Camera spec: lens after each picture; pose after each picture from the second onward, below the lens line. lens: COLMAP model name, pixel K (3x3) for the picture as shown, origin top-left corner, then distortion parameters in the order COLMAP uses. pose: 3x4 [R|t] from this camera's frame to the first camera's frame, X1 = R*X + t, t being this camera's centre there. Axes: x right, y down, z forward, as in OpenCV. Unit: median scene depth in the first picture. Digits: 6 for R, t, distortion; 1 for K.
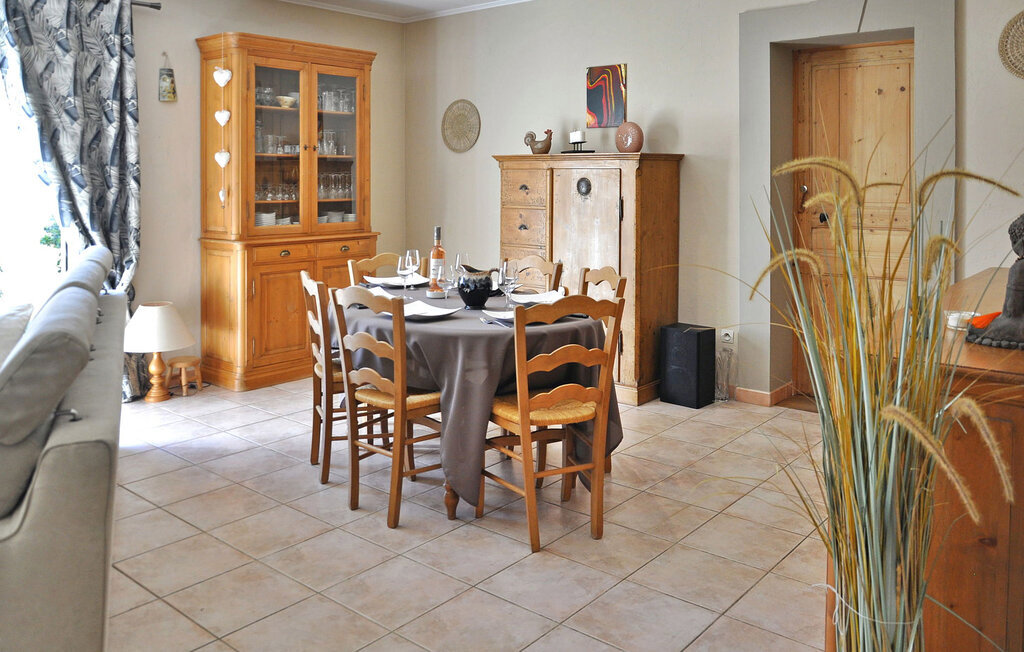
lens RADIAL K [[839.2, 0, 512.1], [0, 839.2, 169.8], [0, 0, 1]] dist [-0.011536, -0.005576]
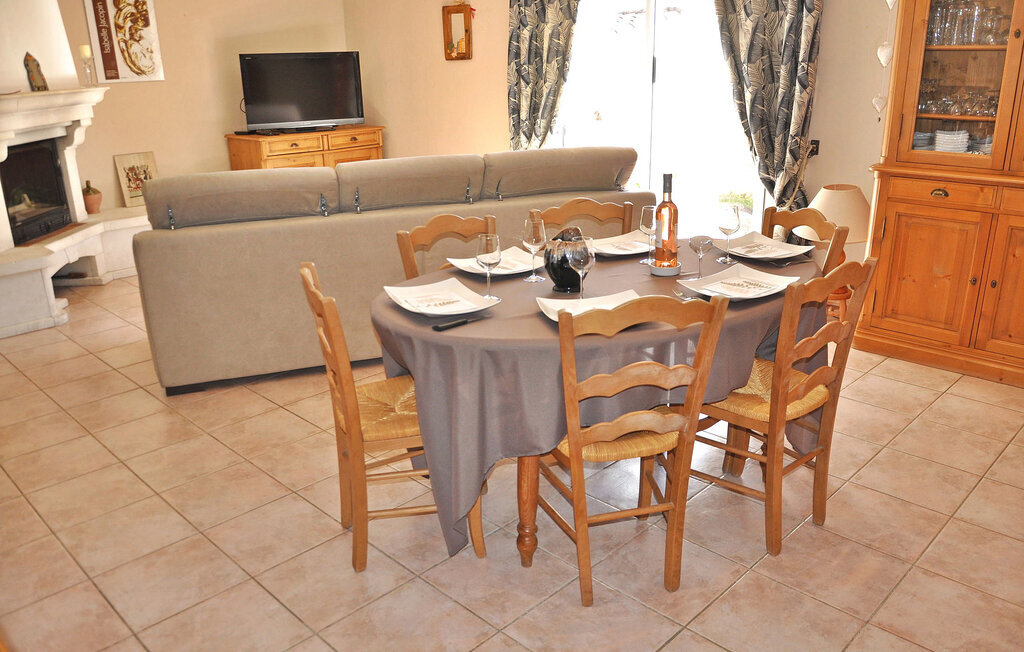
lens RADIAL K [[790.6, 0, 512.0], [0, 790.6, 326.0], [0, 0, 1]] dist [-0.020080, -0.006885]
pose [[-0.070488, 0.328679, -0.941808, 0.470824], [0.023393, 0.944441, 0.327847, -0.023944], [0.997238, 0.001078, -0.074261, 0.762576]]
